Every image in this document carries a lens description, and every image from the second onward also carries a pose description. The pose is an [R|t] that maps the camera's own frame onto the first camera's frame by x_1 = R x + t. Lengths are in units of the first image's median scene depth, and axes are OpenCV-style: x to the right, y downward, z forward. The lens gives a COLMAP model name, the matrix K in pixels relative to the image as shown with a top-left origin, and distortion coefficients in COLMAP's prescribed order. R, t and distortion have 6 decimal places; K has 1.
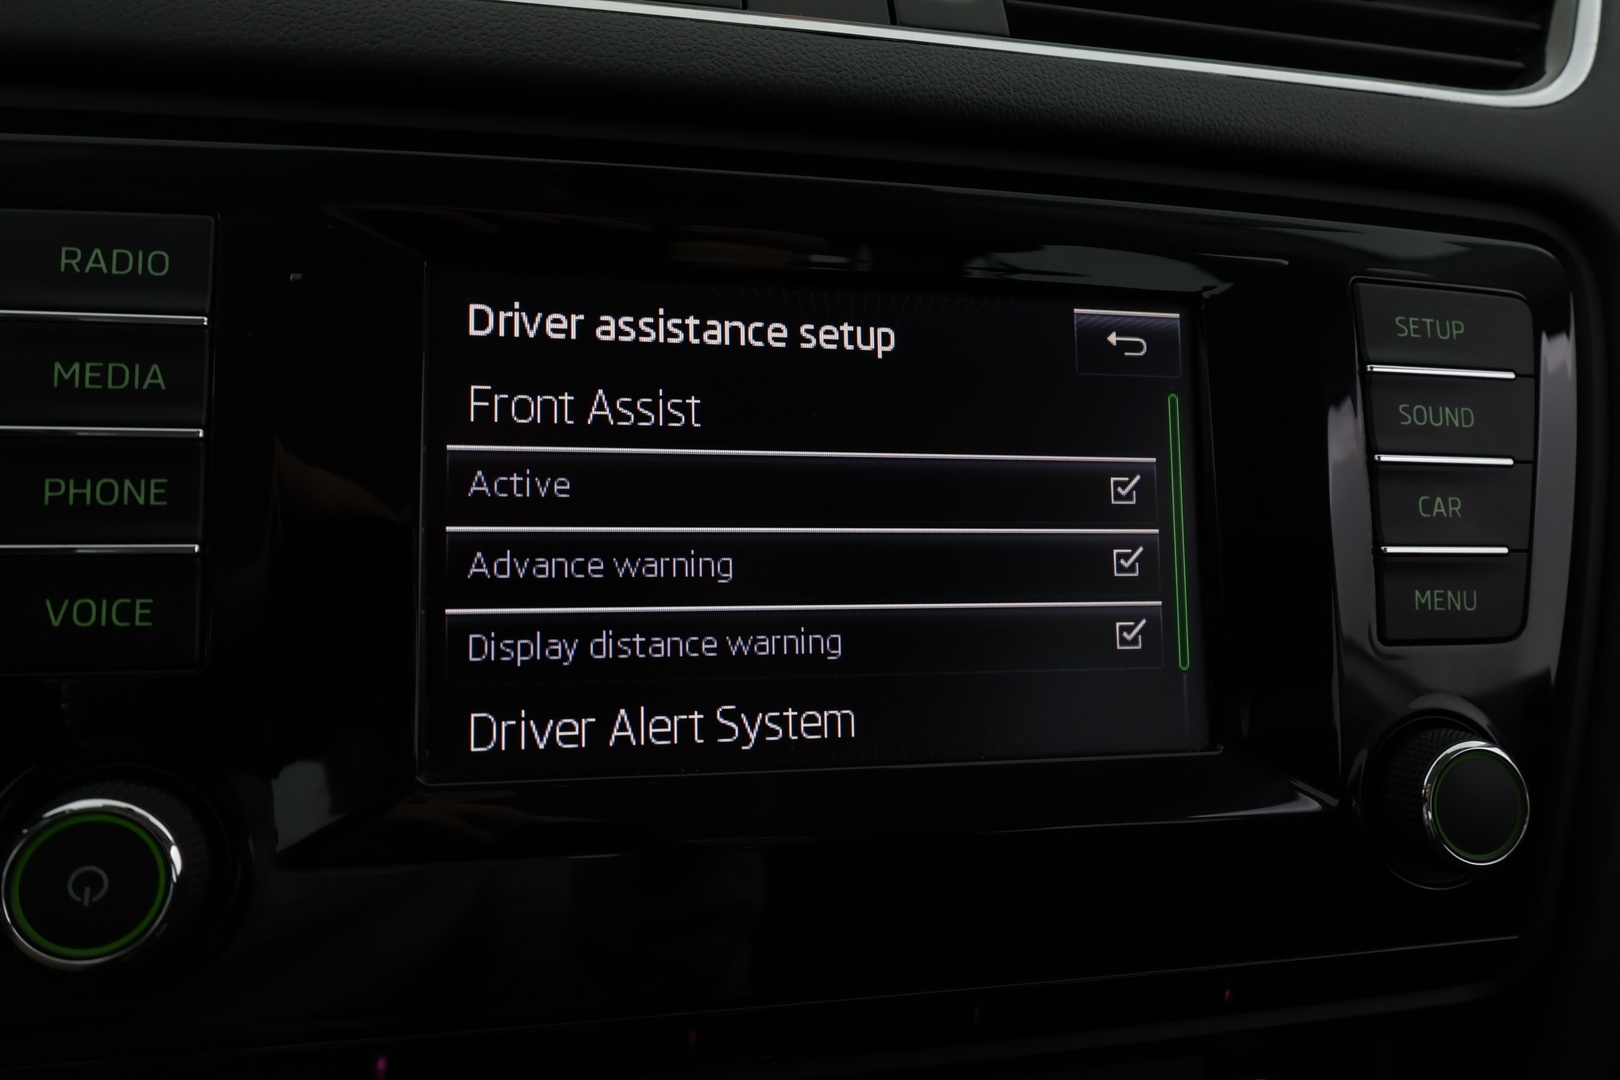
lens RADIAL K [[1154.7, 0, 809.8], [0, 1154.7, 541.1], [0, 0, 1]] dist [0.001106, 0.001991]
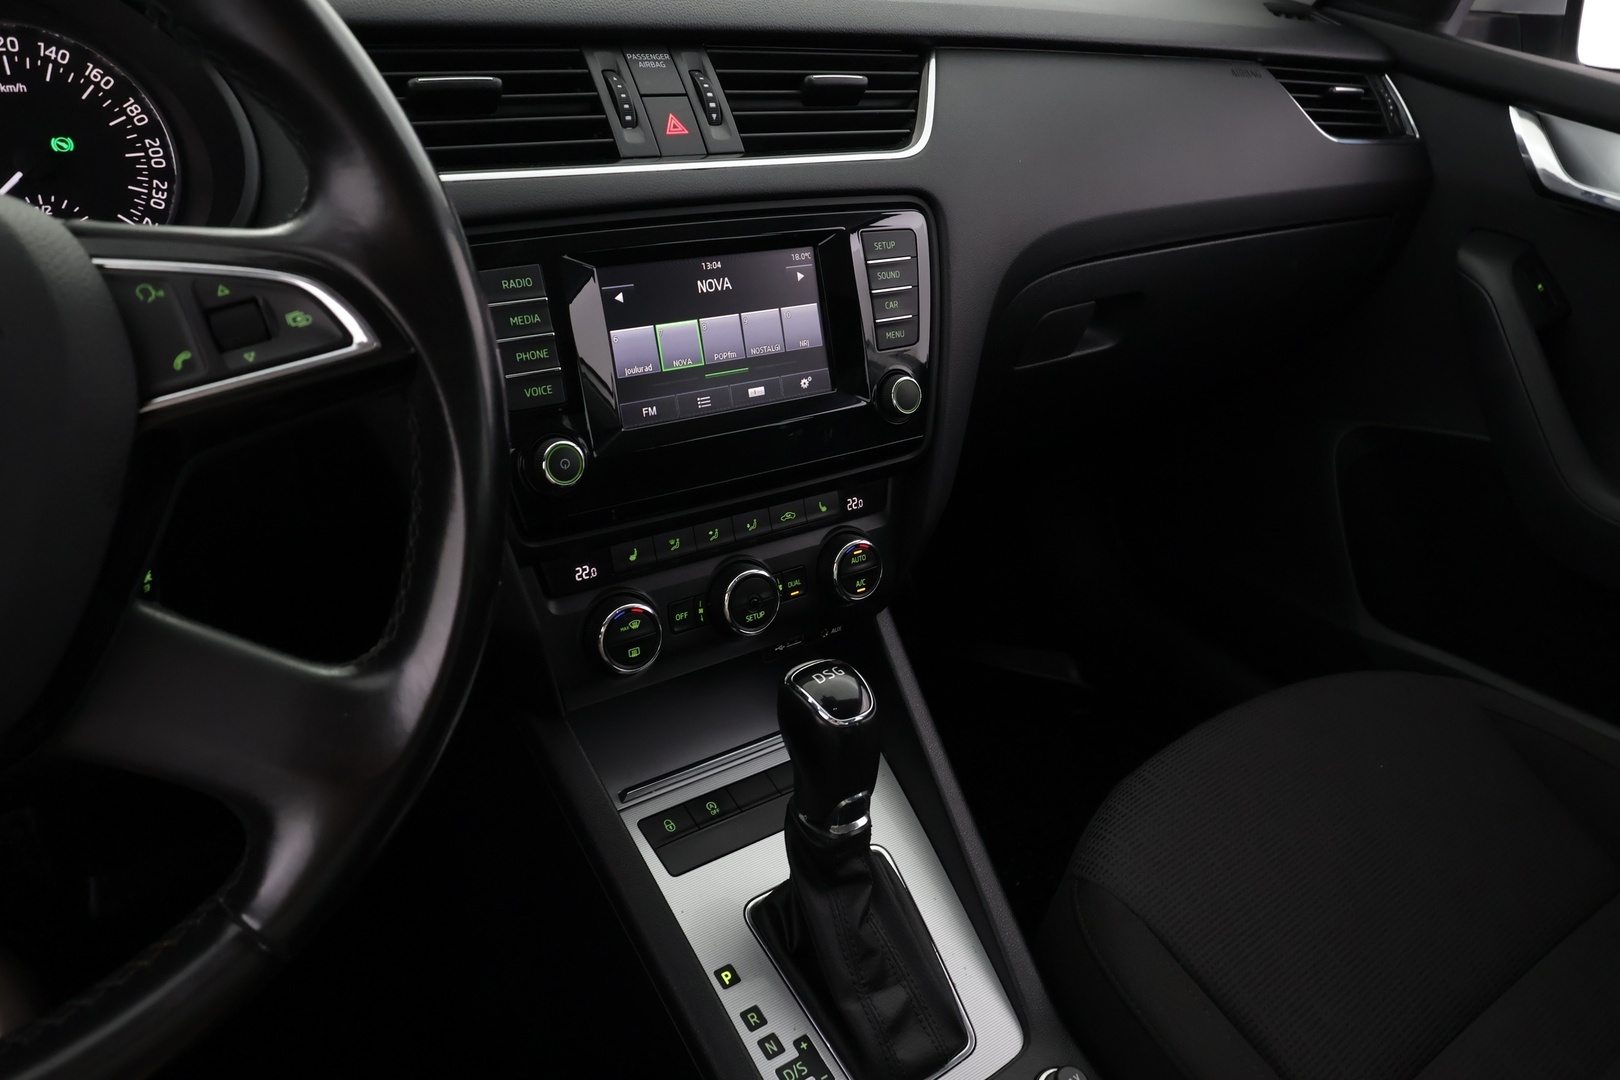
lens RADIAL K [[1154.7, 0, 810.9], [0, 1154.7, 534.5], [0, 0, 1]] dist [0.001106, 0.001991]
pose [[0.919096, -0.179383, 0.350834, -0.899237], [0.091228, 0.963046, 0.253418, -0.251608], [-0.383328, -0.200909, 0.901496, -1.934701]]
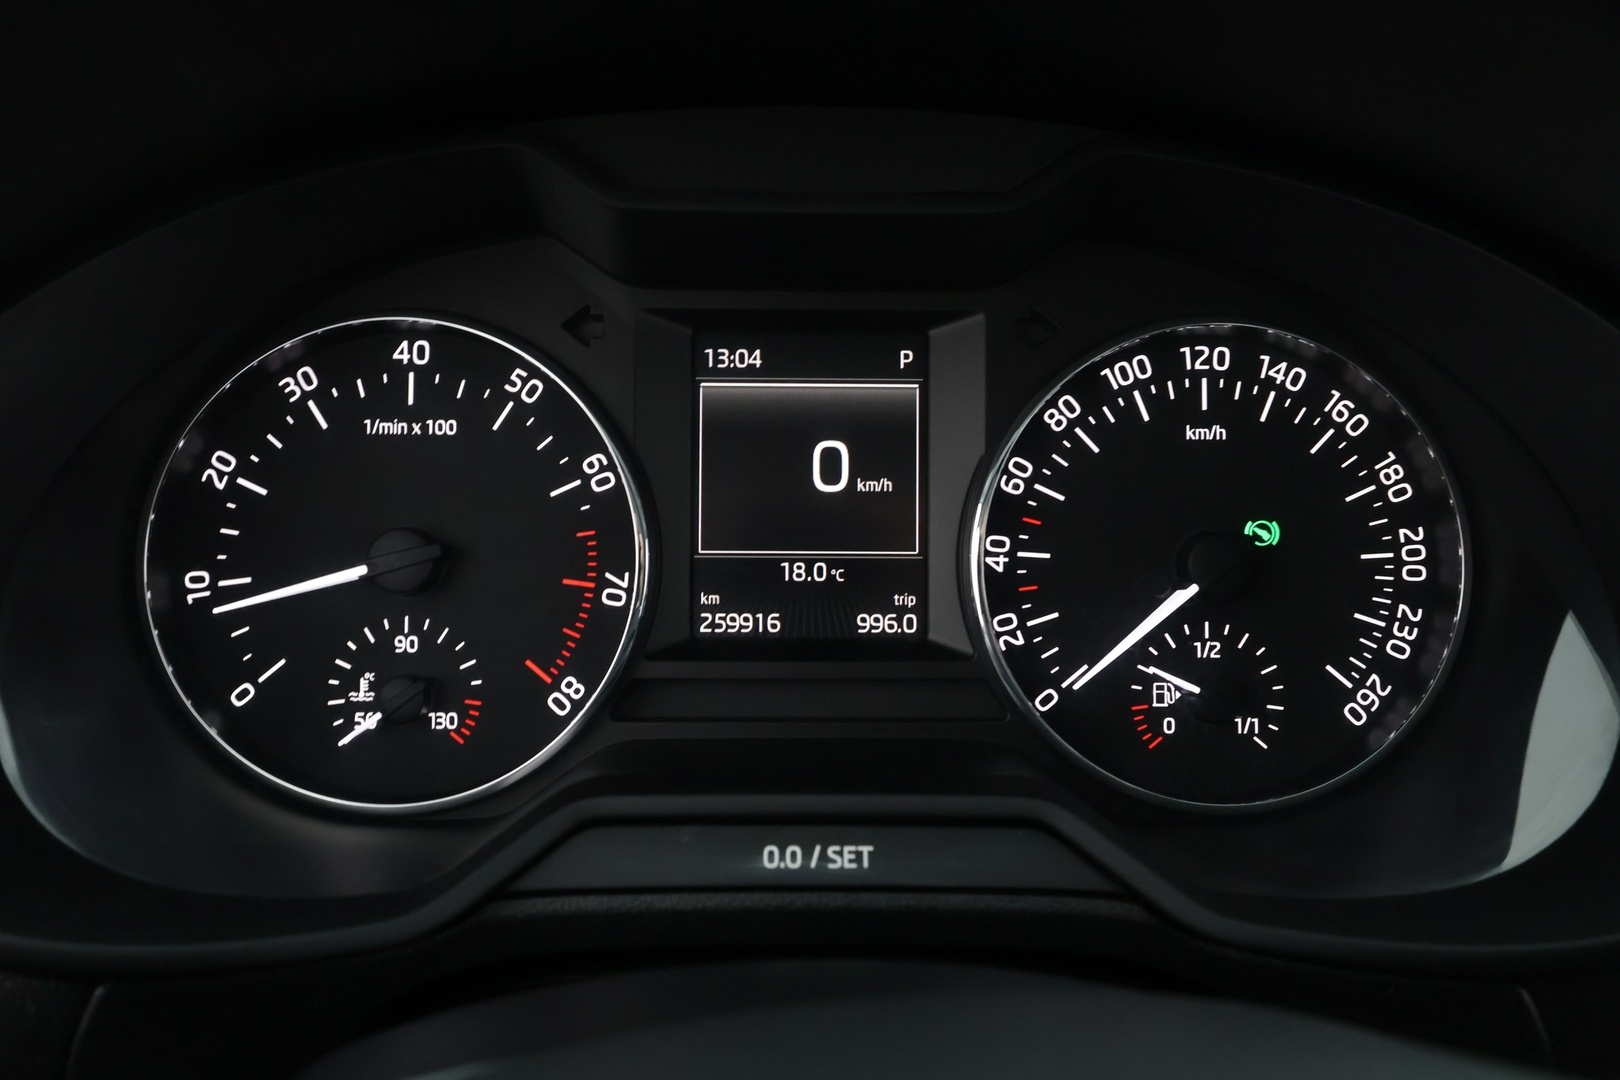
lens RADIAL K [[1261.2, 0, 811.4], [0, 1261.2, 547.7], [0, 0, 1]] dist [-0.013639, 0.004572]
pose [[0.976070, 0.001495, -0.217452, -1.572944], [0.000879, 0.999941, 0.010820, -0.588467], [0.217455, -0.010752, 0.976011, -0.376709]]
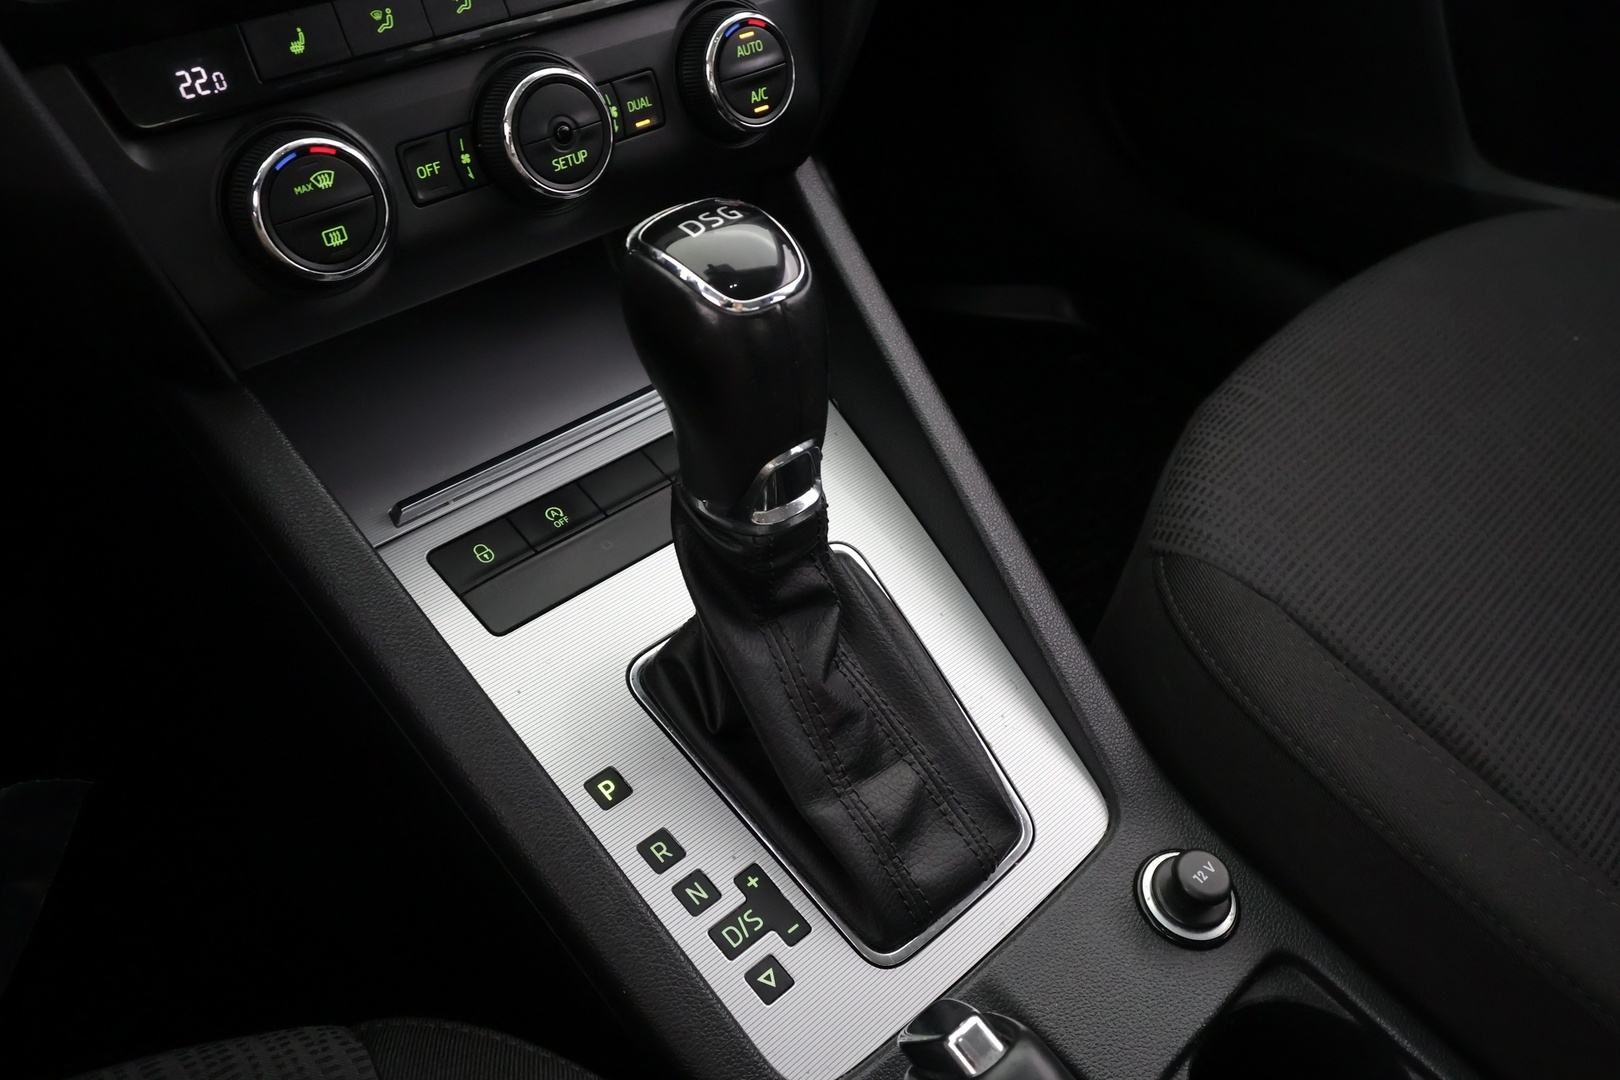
lens RADIAL K [[1237.3, 0, 811.9], [0, 1237.3, 542.0], [0, 0, 1]] dist [0.009324, -0.007538]
pose [[0.865976, -0.369936, 0.336501, -0.484469], [0.179934, 0.858314, 0.480541, 0.422443], [-0.466593, -0.355589, 0.809844, -0.917992]]
